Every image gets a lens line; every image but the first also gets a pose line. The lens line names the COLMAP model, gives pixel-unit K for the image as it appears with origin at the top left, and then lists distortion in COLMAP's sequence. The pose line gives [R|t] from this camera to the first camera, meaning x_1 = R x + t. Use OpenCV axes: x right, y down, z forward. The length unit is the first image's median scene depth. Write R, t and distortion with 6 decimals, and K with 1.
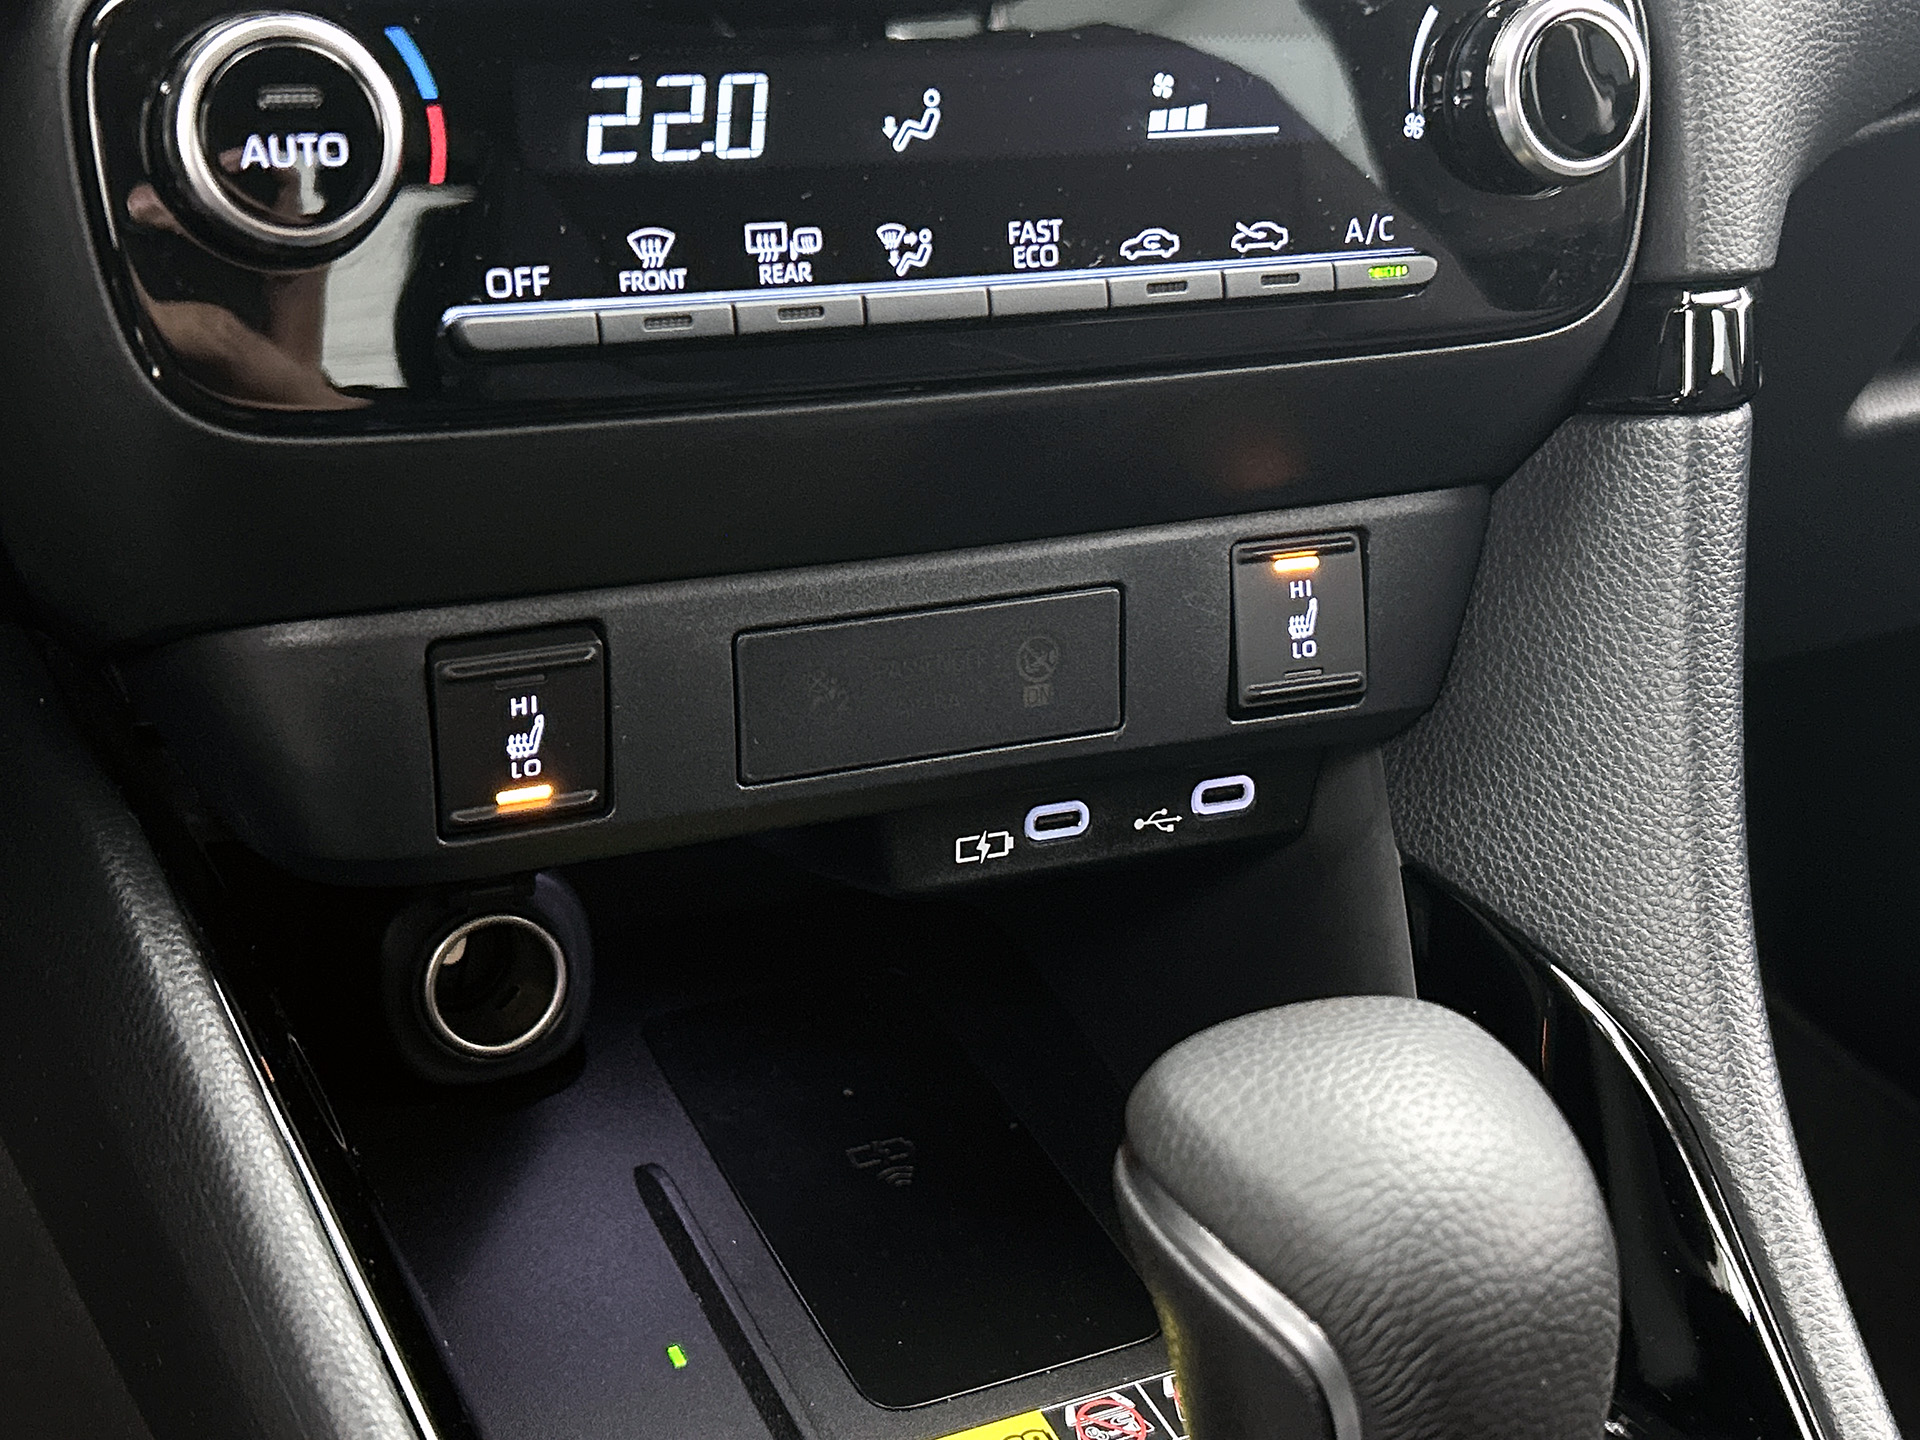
lens RADIAL K [[2523.4, 0, 959.8], [0, 2523.4, 710.5], [0, 0, 1]] dist [0.011254, 0.000000]
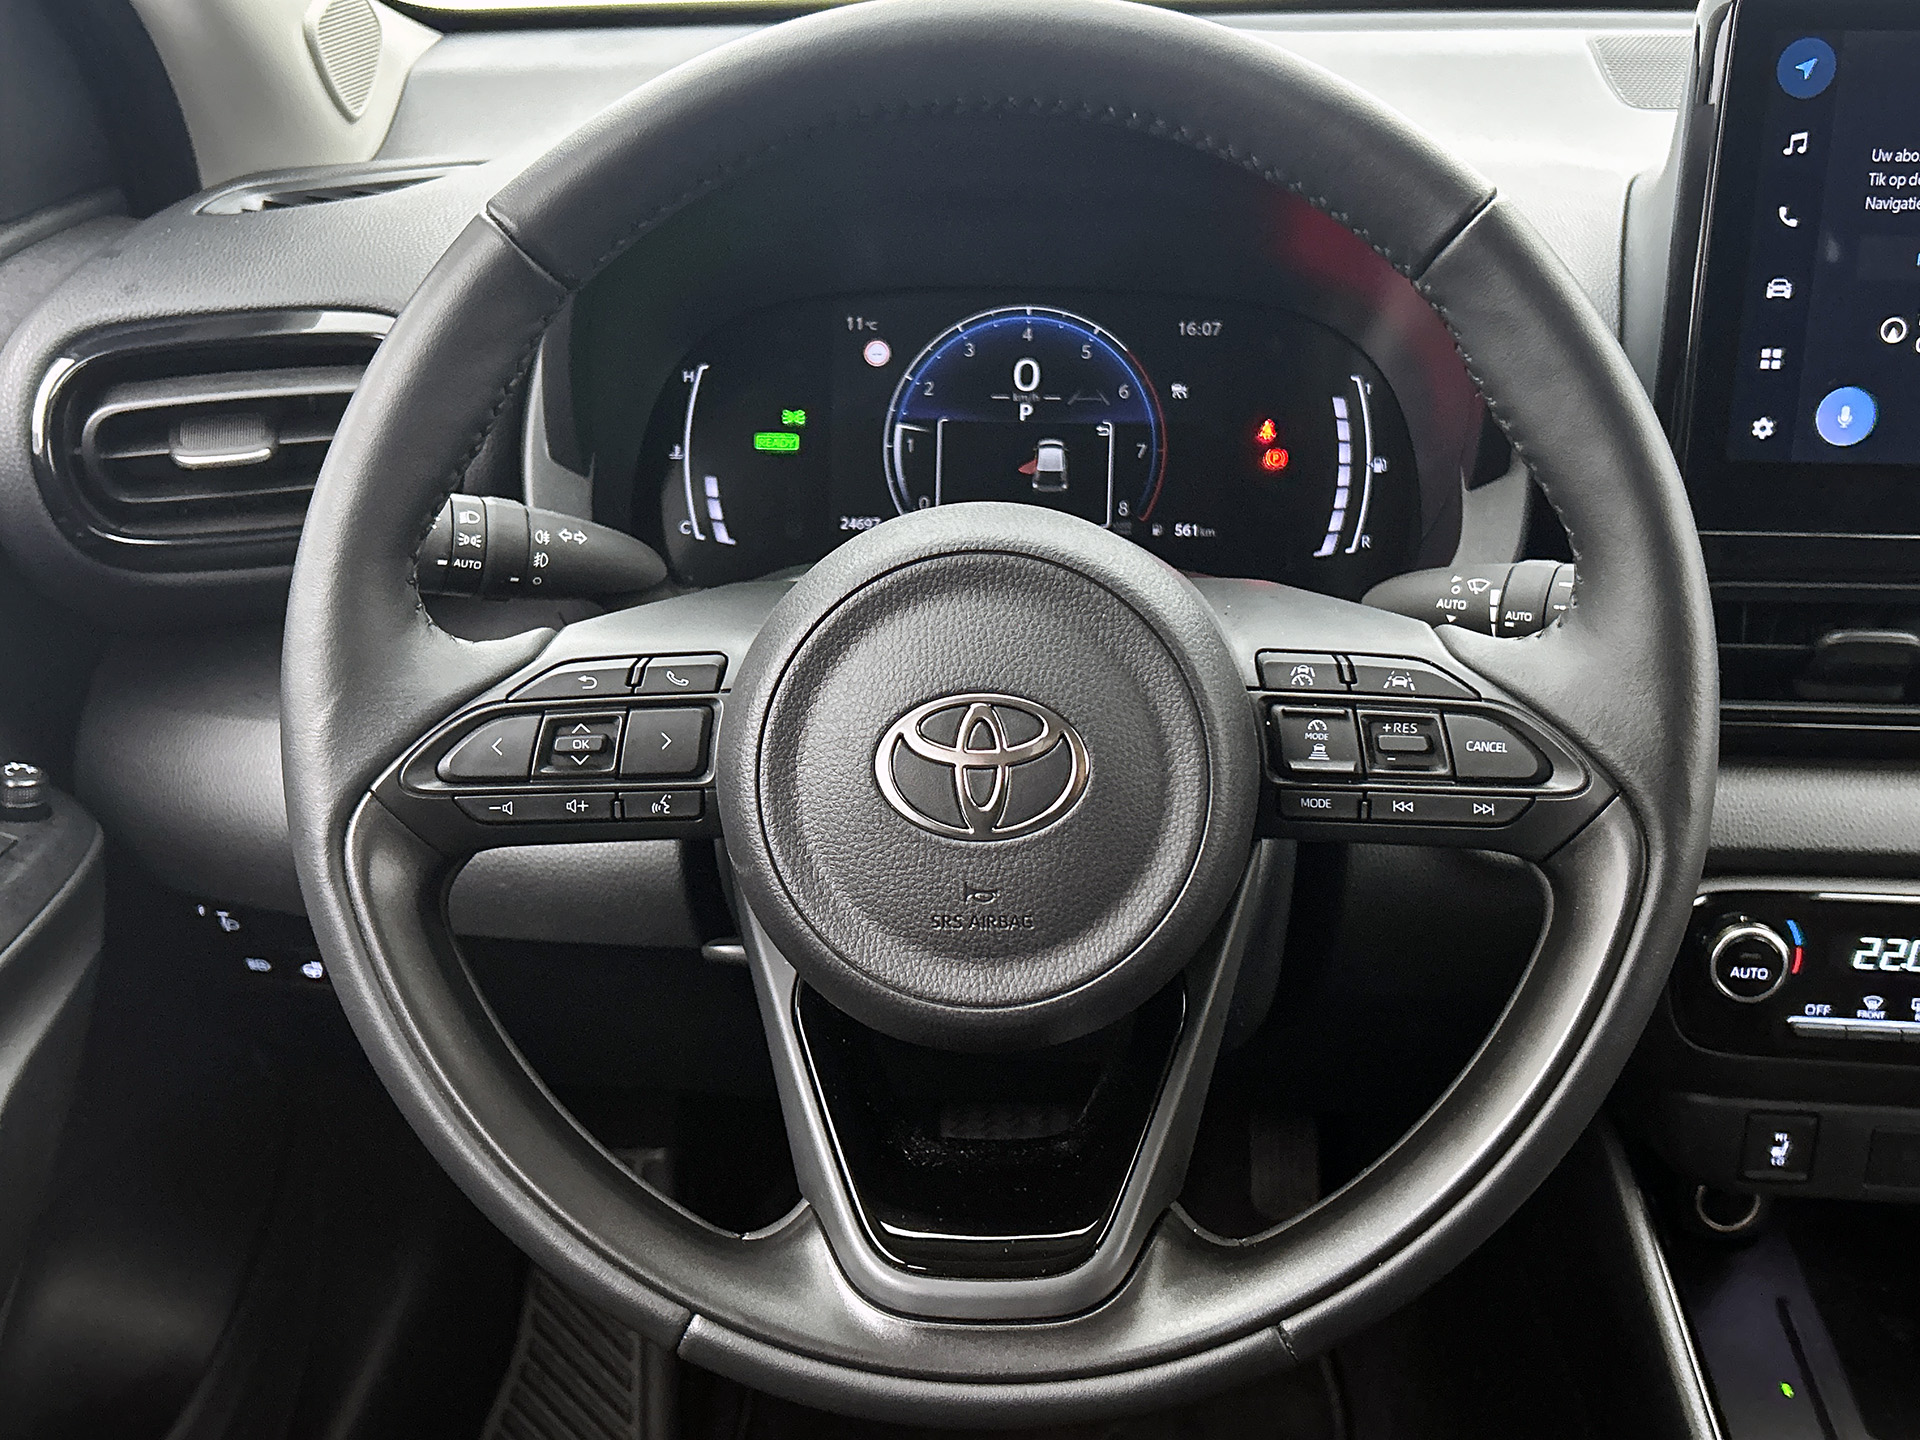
lens RADIAL K [[2067.0, 0, 974.3], [0, 2067.0, 747.6], [0, 0, 1]] dist [0.041945, 0.000000]
pose [[0.870339, 0.185643, -0.456121, 0.005303], [-0.171528, 0.982502, 0.072584, -0.392032], [0.461615, 0.015065, 0.886953, -1.227608]]
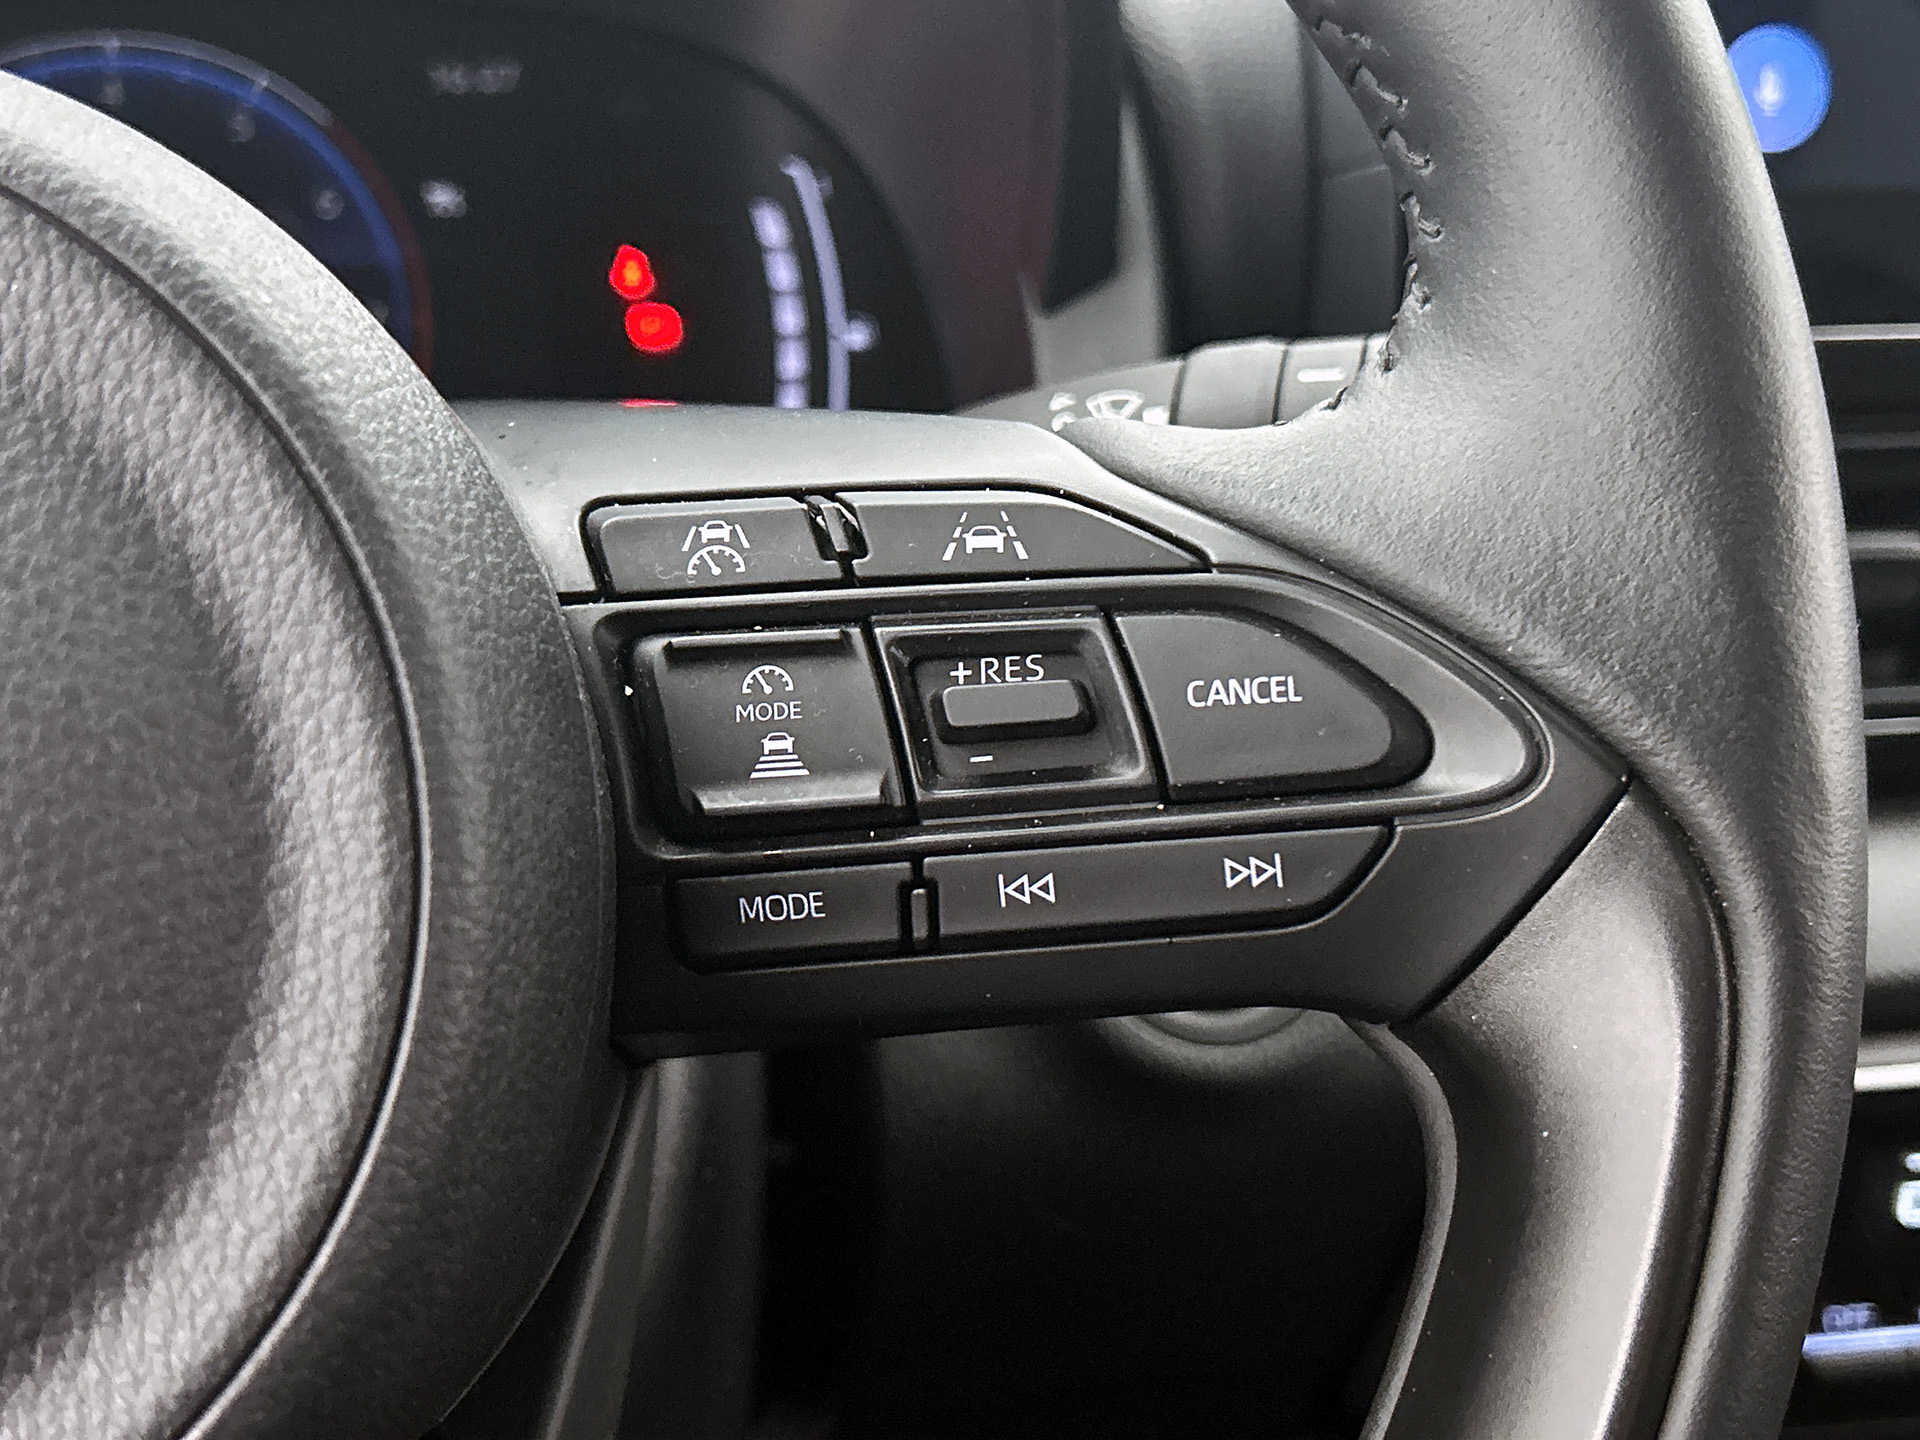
lens RADIAL K [[2523.5, 0, 962.0], [0, 2523.5, 672.6], [0, 0, 1]] dist [0.082316, 0.000000]
pose [[0.964396, 0.061590, -0.257191, -0.253388], [-0.089969, 0.990905, -0.100067, -0.284240], [0.248689, 0.119643, 0.961166, -0.385573]]
